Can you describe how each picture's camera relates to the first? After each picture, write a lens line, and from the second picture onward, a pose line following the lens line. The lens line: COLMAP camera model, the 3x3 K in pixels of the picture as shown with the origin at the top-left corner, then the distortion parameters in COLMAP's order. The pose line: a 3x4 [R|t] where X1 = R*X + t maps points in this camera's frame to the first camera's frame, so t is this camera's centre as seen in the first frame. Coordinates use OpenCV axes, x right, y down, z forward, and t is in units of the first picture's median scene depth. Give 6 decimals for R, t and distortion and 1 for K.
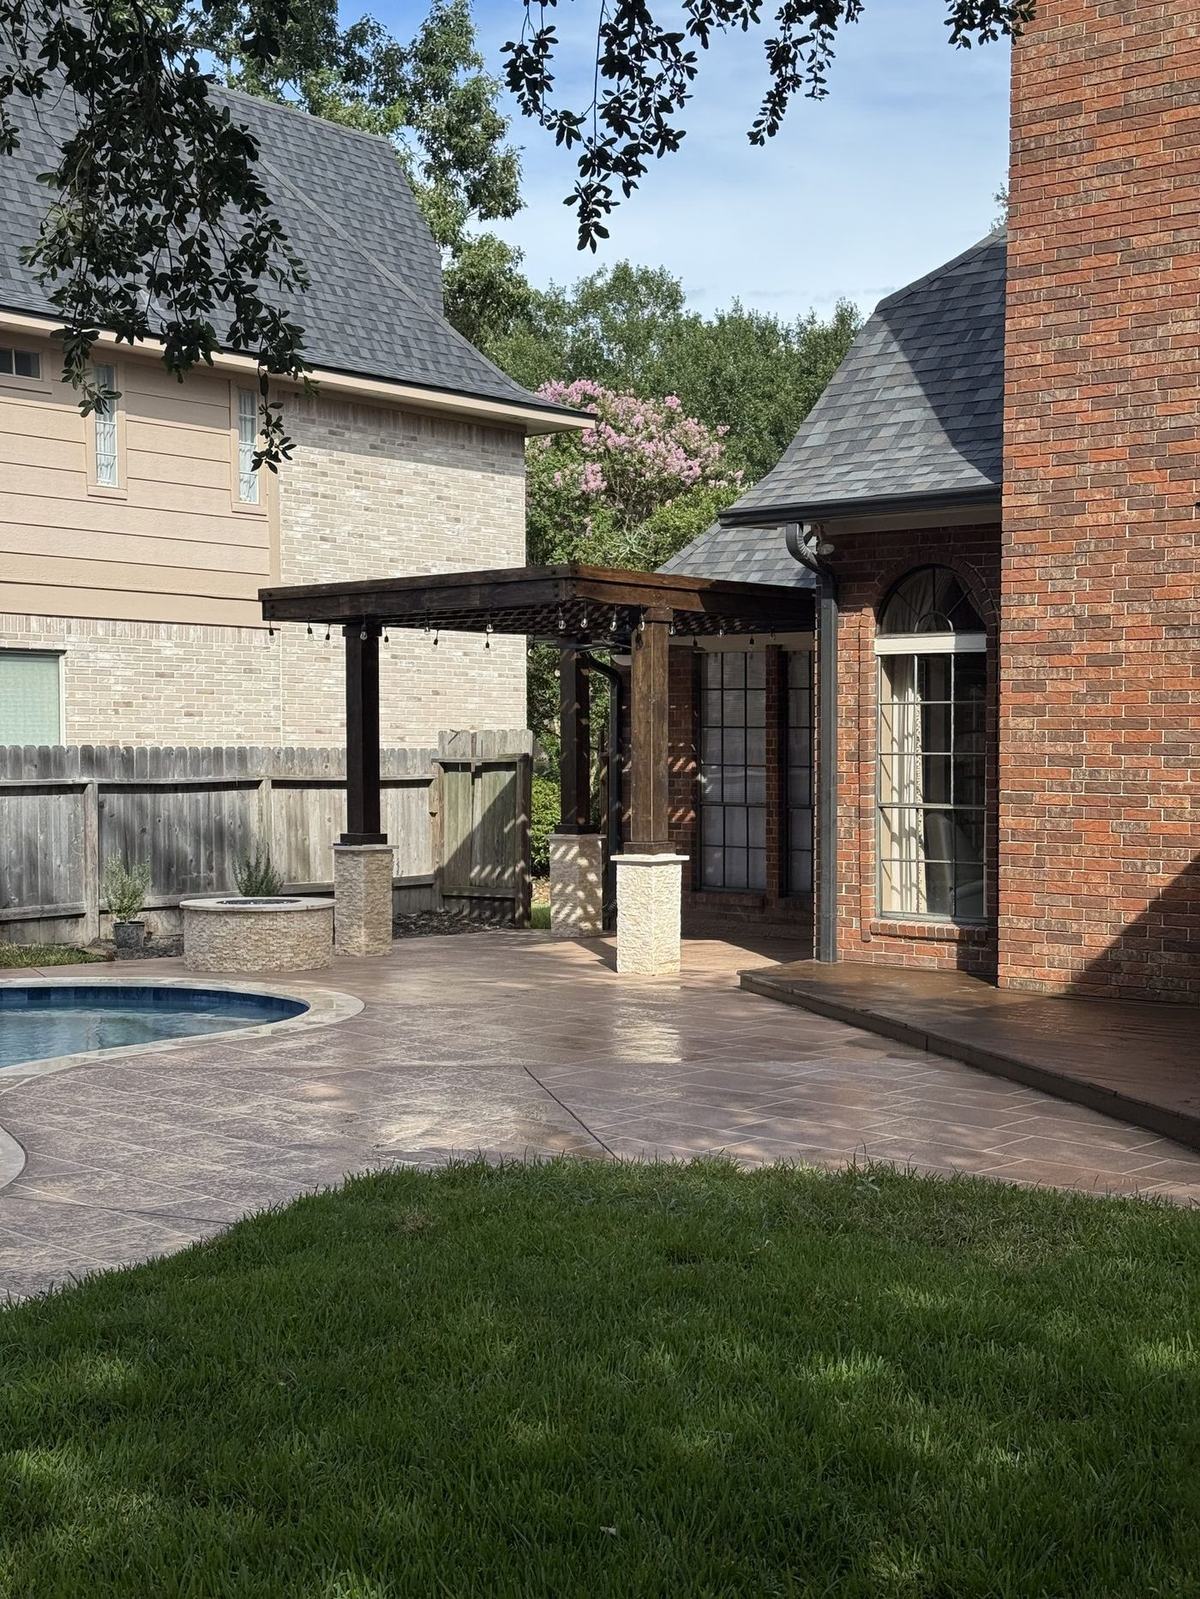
lens RADIAL K [[2143.2, 0, 600.0], [0, 2143.2, 799.5], [0, 0, 1]] dist [0.006737, -0.012666]
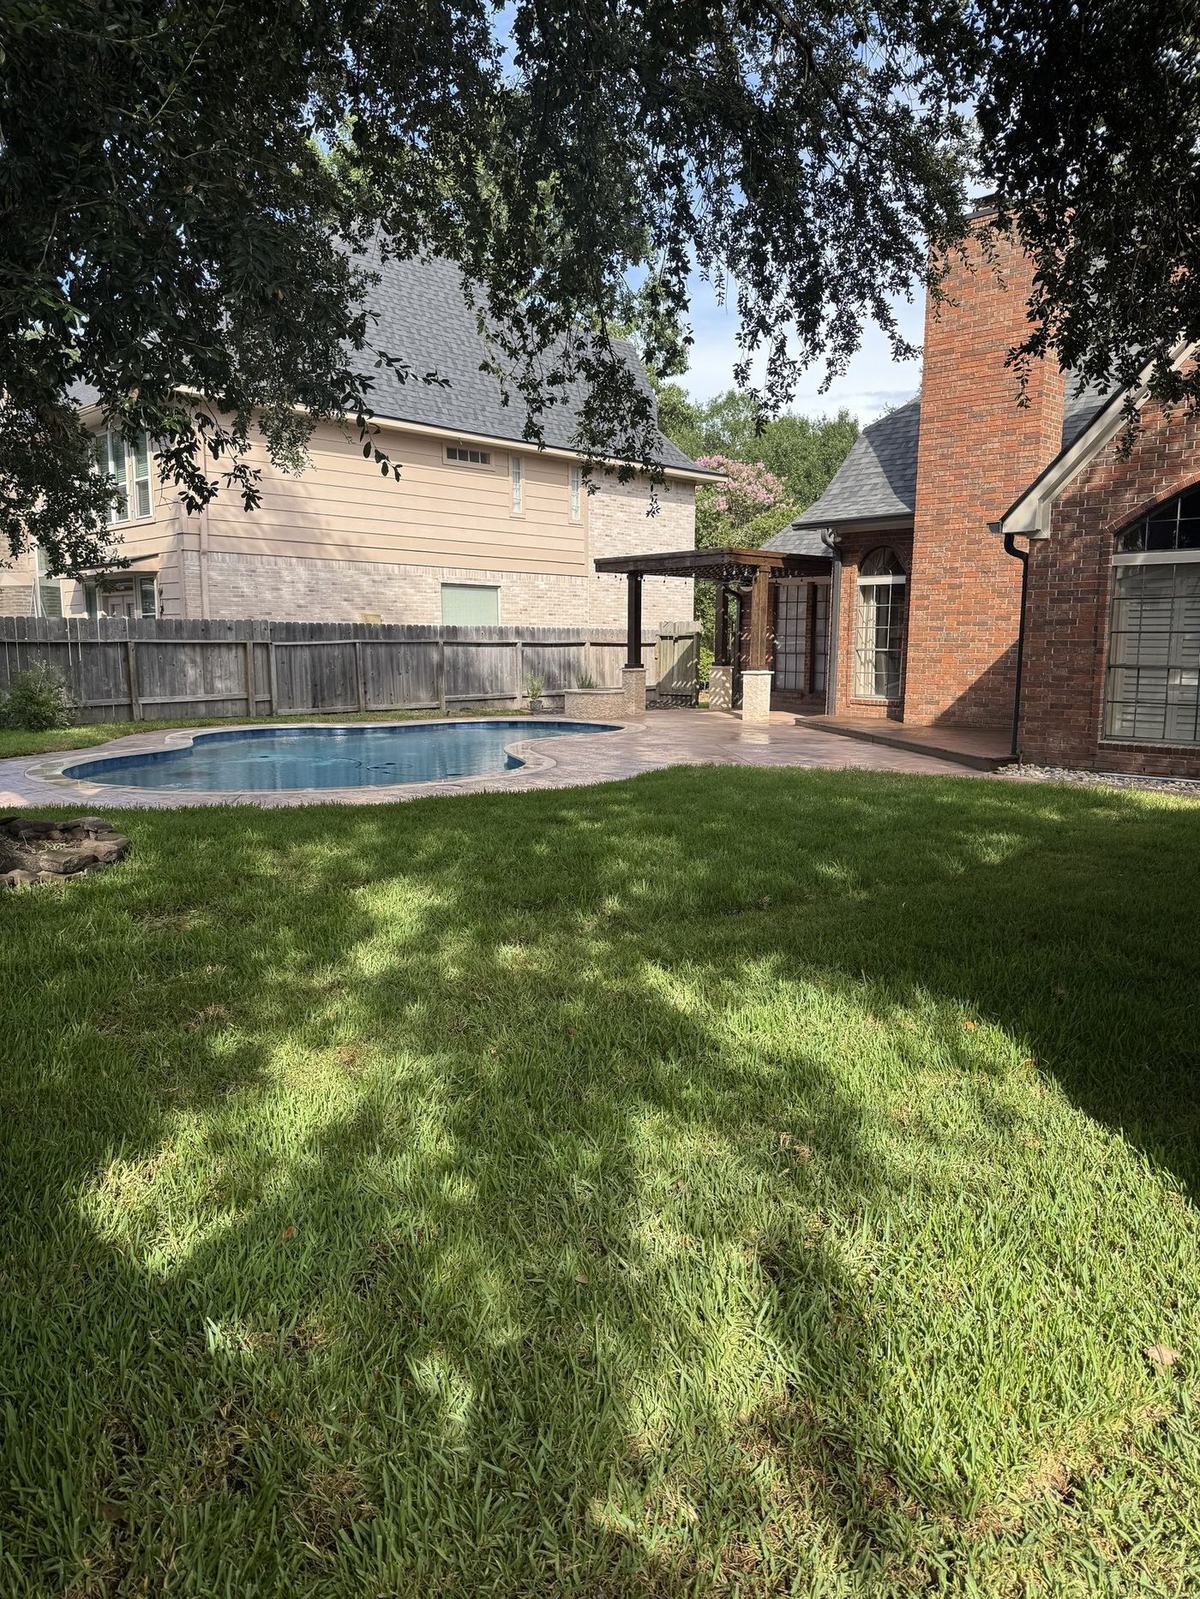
lens RADIAL K [[1035.2, 0, 600.0], [0, 1035.2, 799.5], [0, 0, 1]] dist [0.086750, -0.264193]
pose [[0.994324, 0.019117, -0.104665, -0.024848], [-0.005314, 0.991421, 0.130597, 0.015731], [0.106264, -0.129299, 0.985895, -0.166159]]
